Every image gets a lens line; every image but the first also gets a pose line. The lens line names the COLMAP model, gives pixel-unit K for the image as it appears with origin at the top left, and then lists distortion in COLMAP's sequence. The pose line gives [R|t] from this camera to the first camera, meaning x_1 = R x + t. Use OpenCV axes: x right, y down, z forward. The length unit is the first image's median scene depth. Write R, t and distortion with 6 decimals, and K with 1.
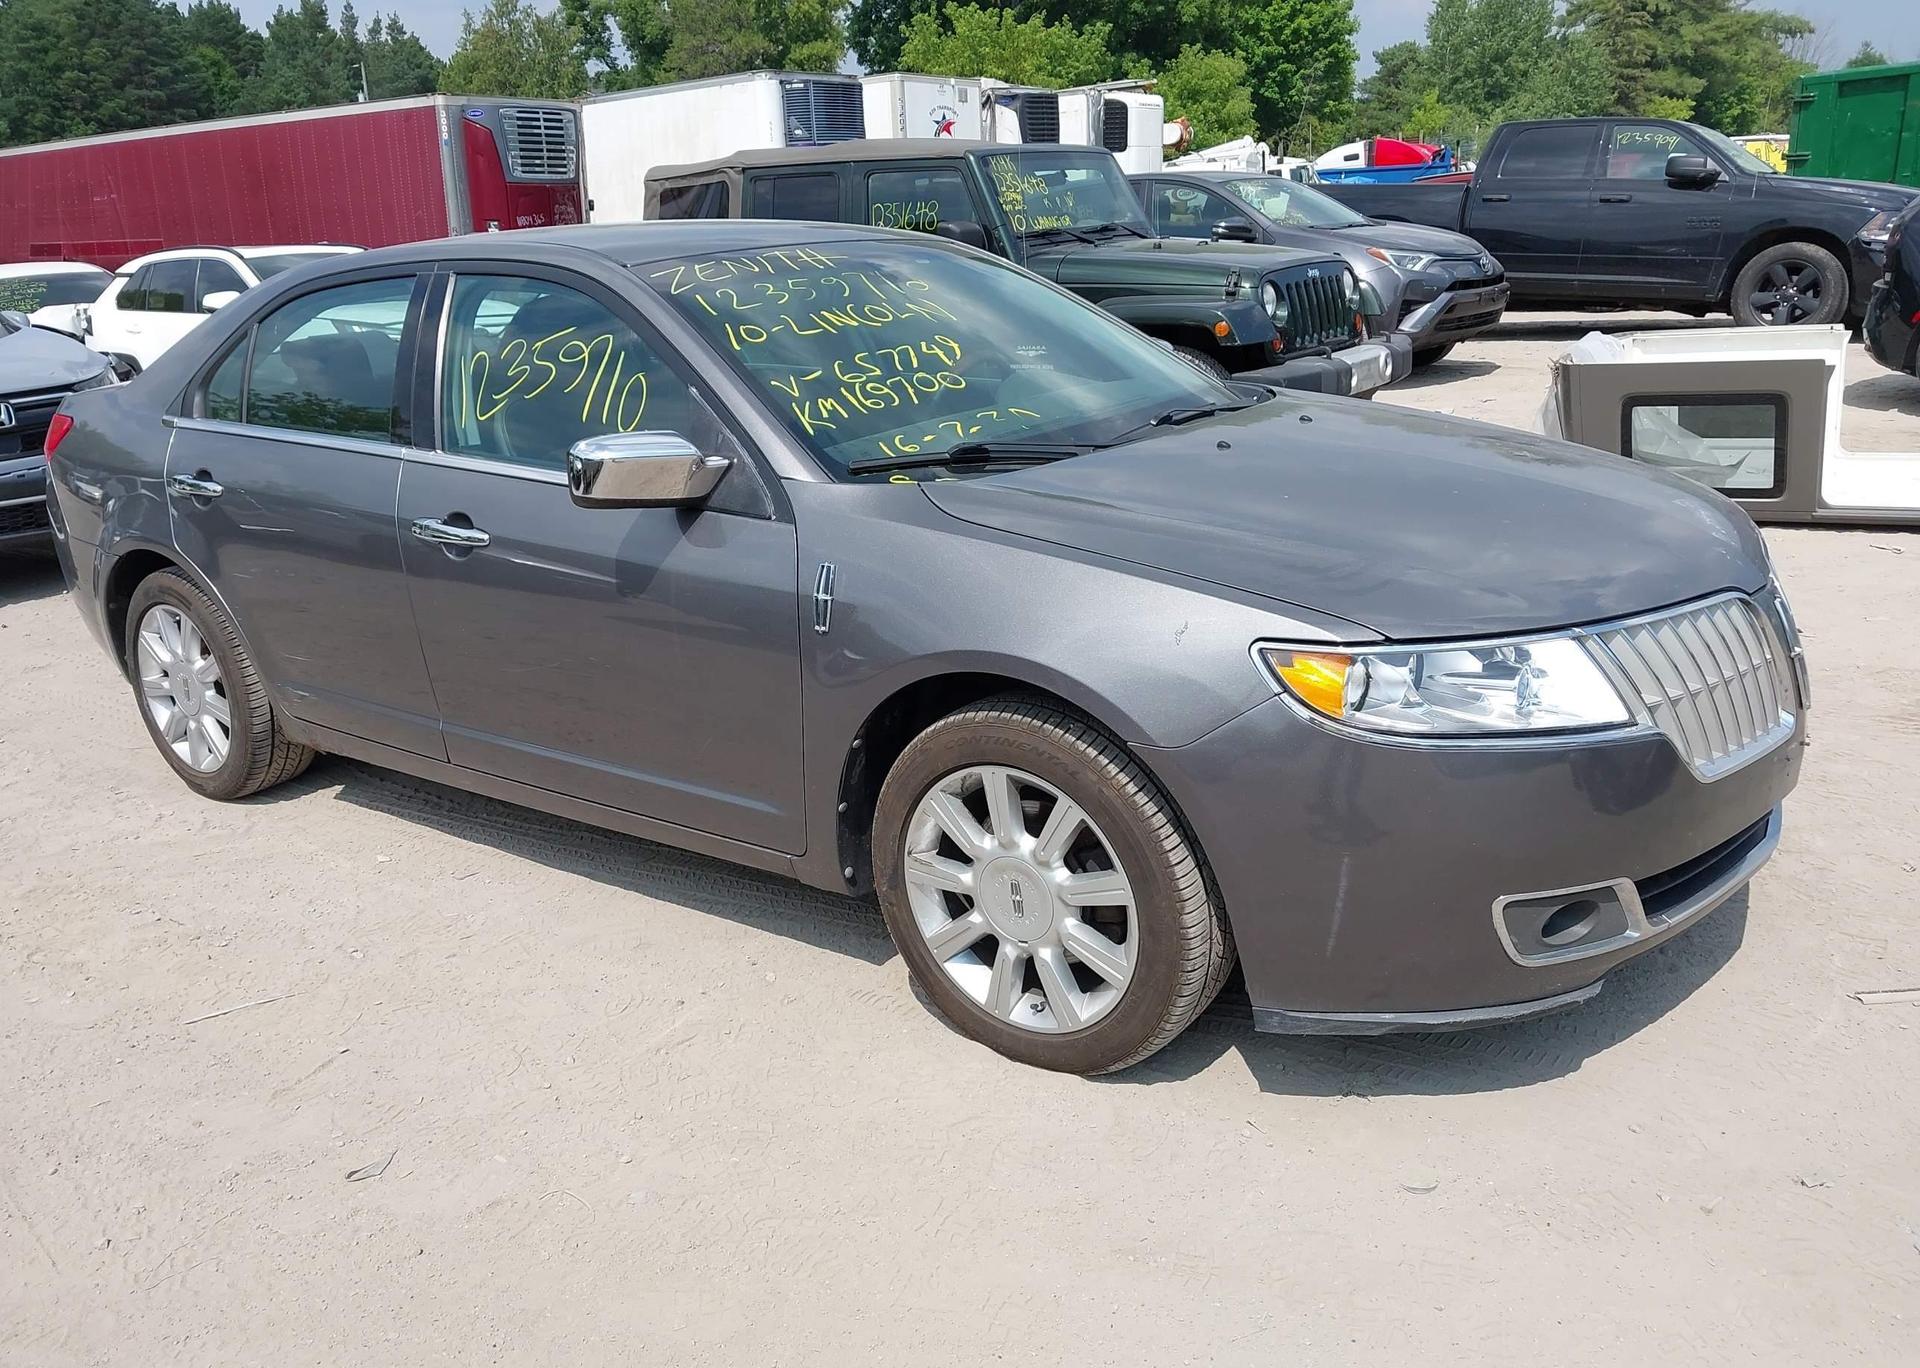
lens RADIAL K [[1551.2, 0, 954.1], [0, 1551.2, 695.5], [0, 0, 1]] dist [0.004136, 0.003110]
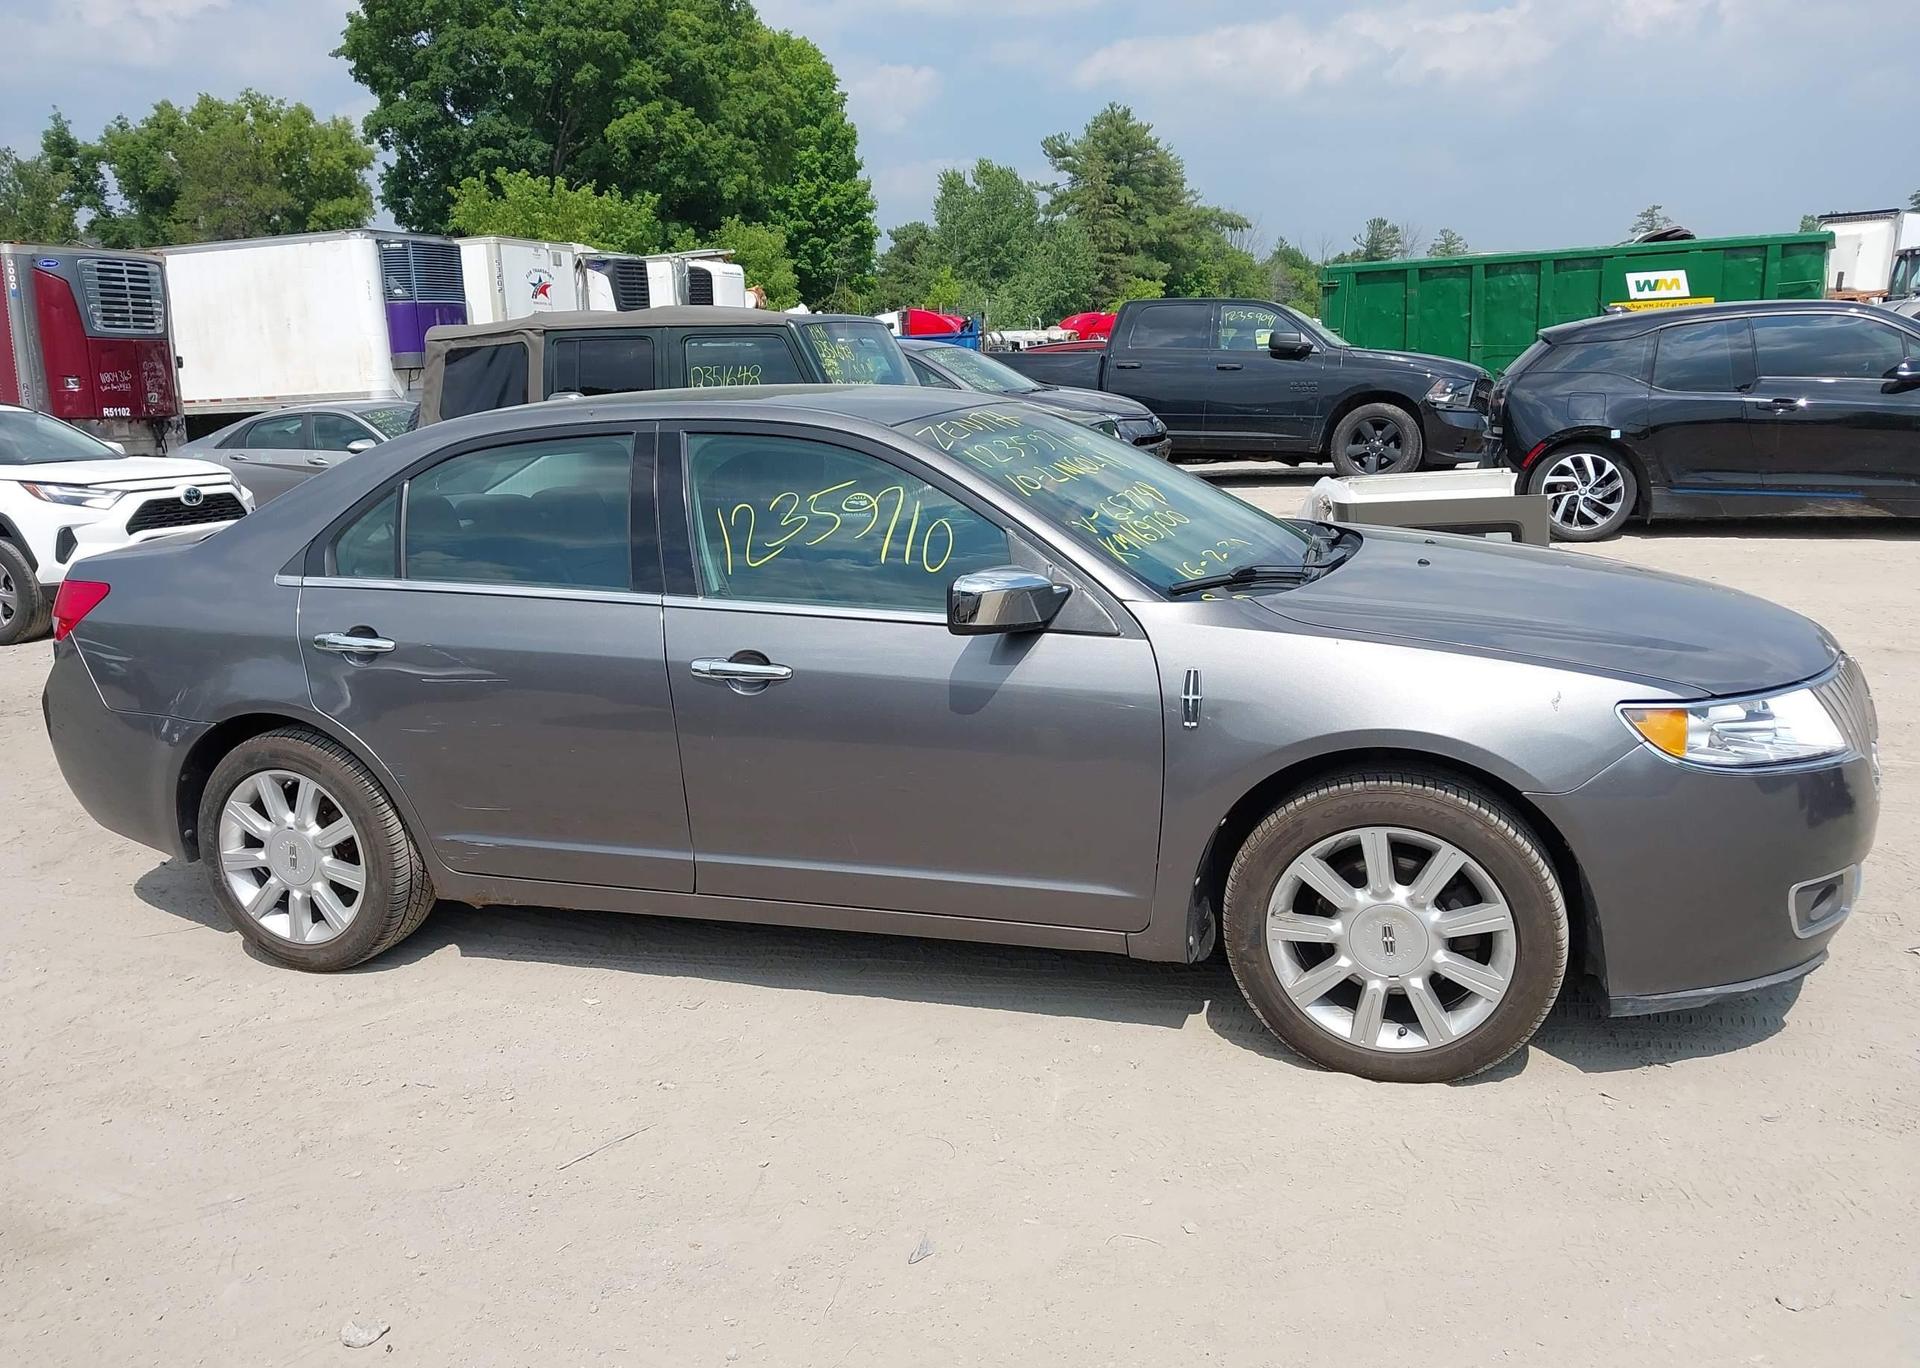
lens RADIAL K [[1551.2, 0, 948.5], [0, 1551.2, 705.7], [0, 0, 1]] dist [0.004136, 0.003110]
pose [[0.952458, -0.056680, 0.299350, -0.225139], [0.083639, 0.993438, -0.078016, 0.006453], [-0.292964, 0.099344, 0.950948, -0.019823]]
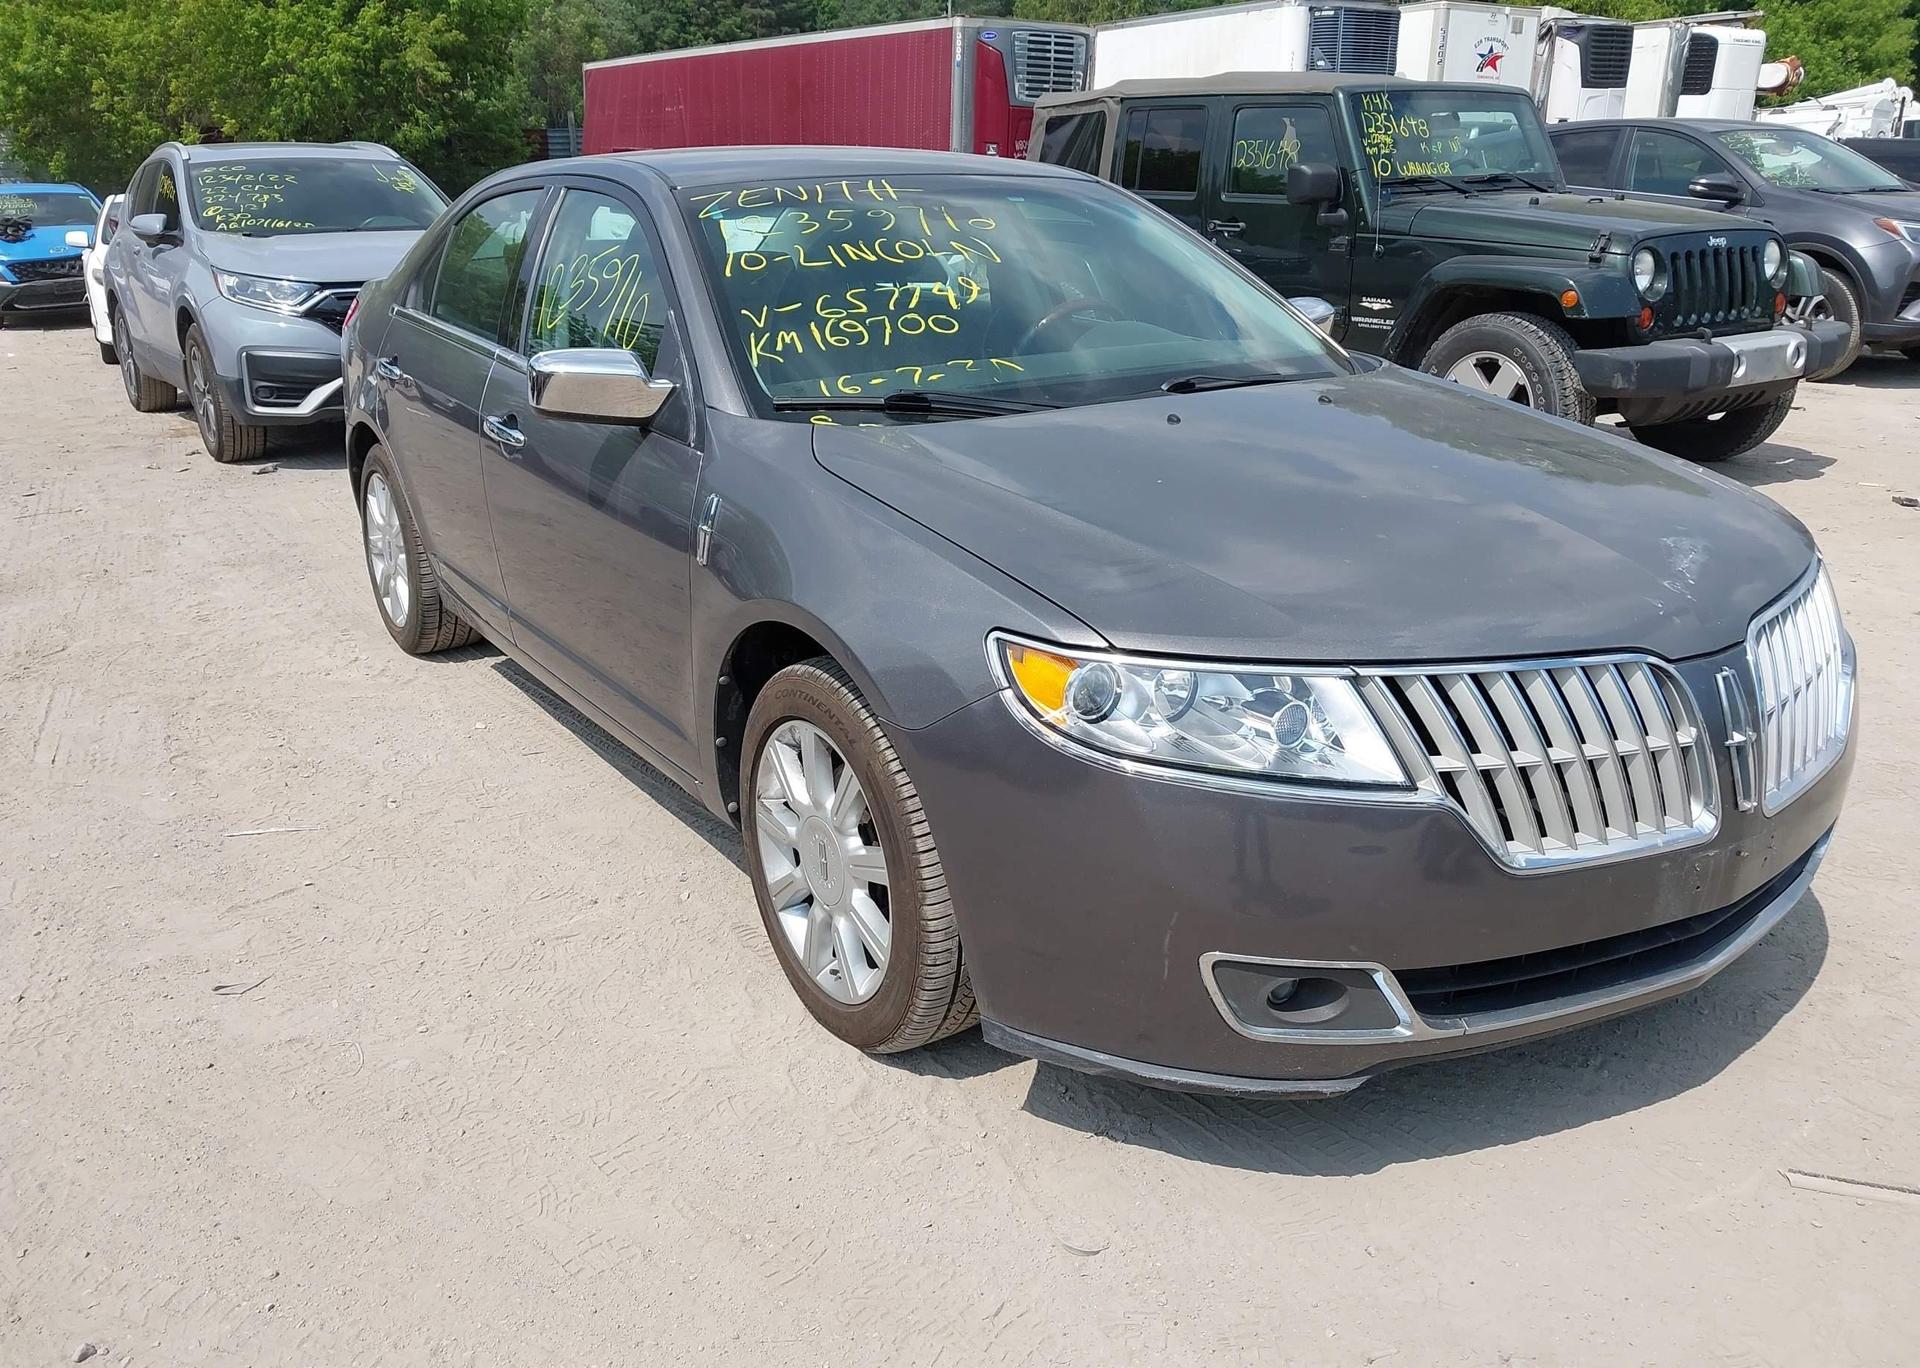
lens RADIAL K [[1551.2, 0, 949.9], [0, 1551.2, 726.5], [0, 0, 1]] dist [0.004136, 0.003110]
pose [[0.935994, 0.160081, -0.313512, 0.146505], [-0.141895, 0.986631, 0.080150, -0.015072], [0.322151, -0.030534, 0.946196, 0.036791]]
